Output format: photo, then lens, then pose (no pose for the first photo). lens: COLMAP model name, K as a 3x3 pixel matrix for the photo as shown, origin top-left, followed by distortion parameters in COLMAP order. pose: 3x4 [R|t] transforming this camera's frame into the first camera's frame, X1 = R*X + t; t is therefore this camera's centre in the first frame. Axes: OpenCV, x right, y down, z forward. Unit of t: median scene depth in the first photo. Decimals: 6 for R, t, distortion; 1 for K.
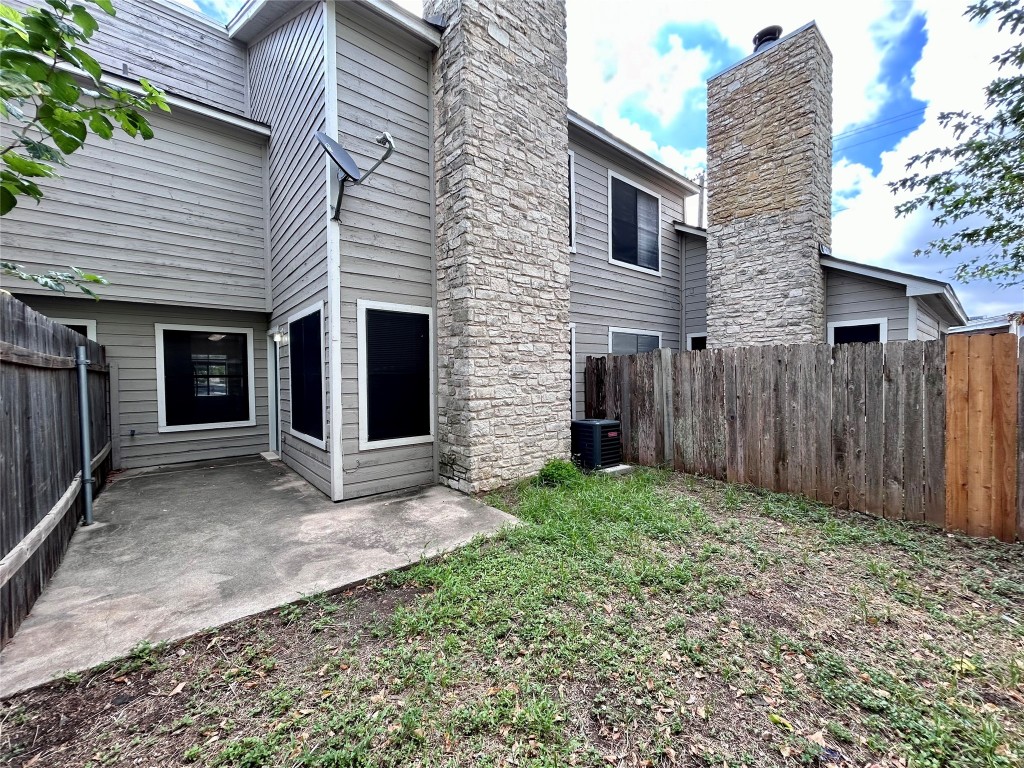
lens RADIAL K [[410.6, 0, 512.0], [0, 410.6, 384.0], [0, 0, 1]] dist [0.001344, 0.000667]
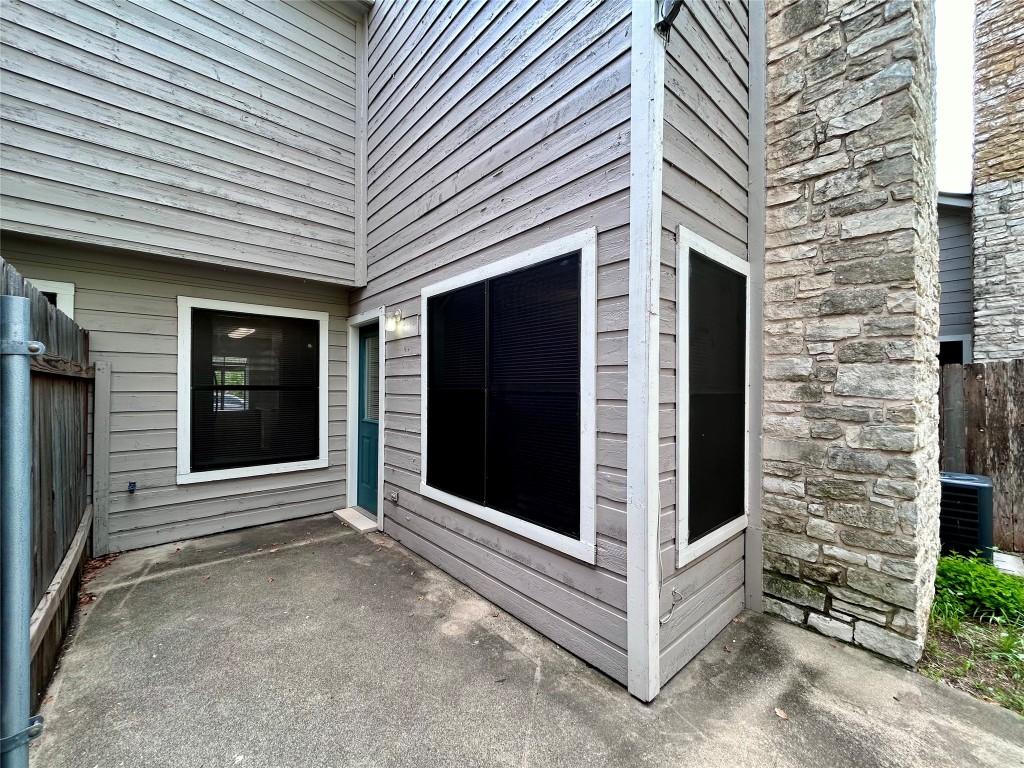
lens RADIAL K [[410.6, 0, 512.0], [0, 410.6, 384.0], [0, 0, 1]] dist [0.001344, 0.000667]
pose [[0.999519, 0.016046, 0.026552, -0.426340], [-0.015294, 0.999483, -0.028270, -0.014276], [-0.026992, 0.027851, 0.999248, 0.426103]]
